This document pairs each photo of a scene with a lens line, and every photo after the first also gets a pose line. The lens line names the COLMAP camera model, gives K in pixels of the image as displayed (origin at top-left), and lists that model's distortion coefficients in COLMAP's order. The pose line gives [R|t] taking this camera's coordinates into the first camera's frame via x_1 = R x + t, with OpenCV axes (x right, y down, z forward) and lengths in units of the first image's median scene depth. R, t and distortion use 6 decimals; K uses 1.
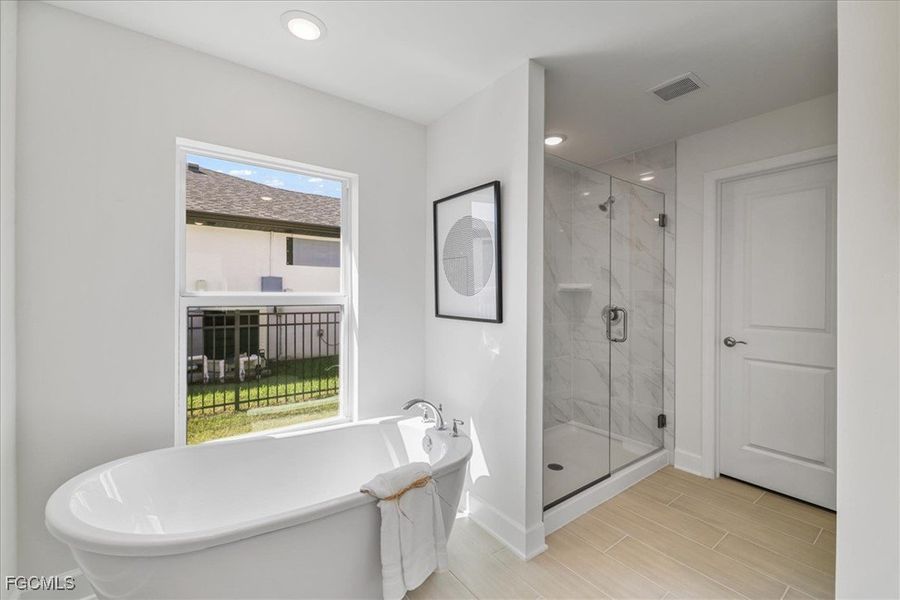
lens RADIAL K [[375.8, 0, 452.0], [0, 375.8, 296.2], [0, 0, 1]] dist [-0.000489, 0.000008]
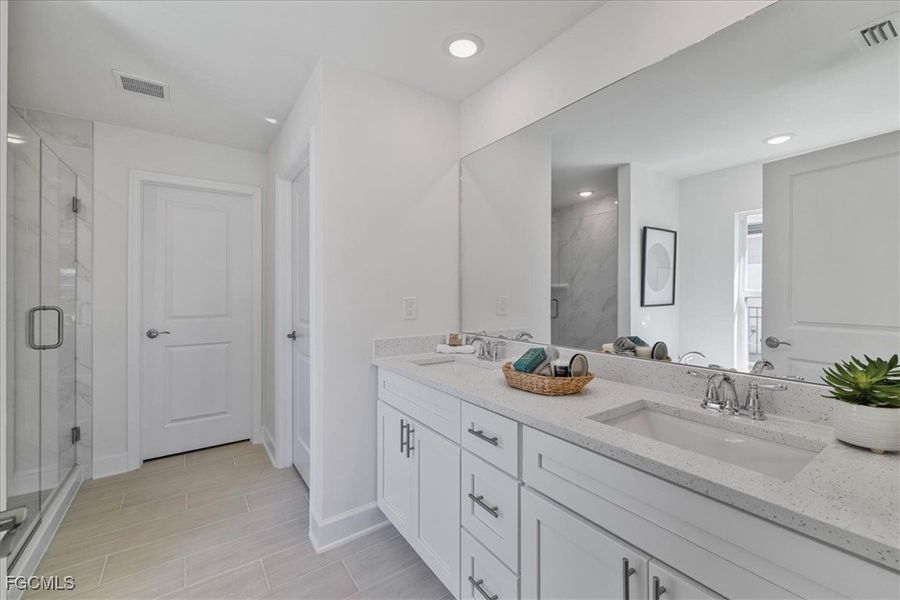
lens RADIAL K [[375.8, 0, 452.0], [0, 375.8, 296.2], [0, 0, 1]] dist [-0.000489, 0.000008]
pose [[0.020281, -0.018509, 0.999623, -0.307181], [0.006097, 0.999812, 0.018389, -0.000527], [-0.999776, 0.005722, 0.020390, 0.113083]]
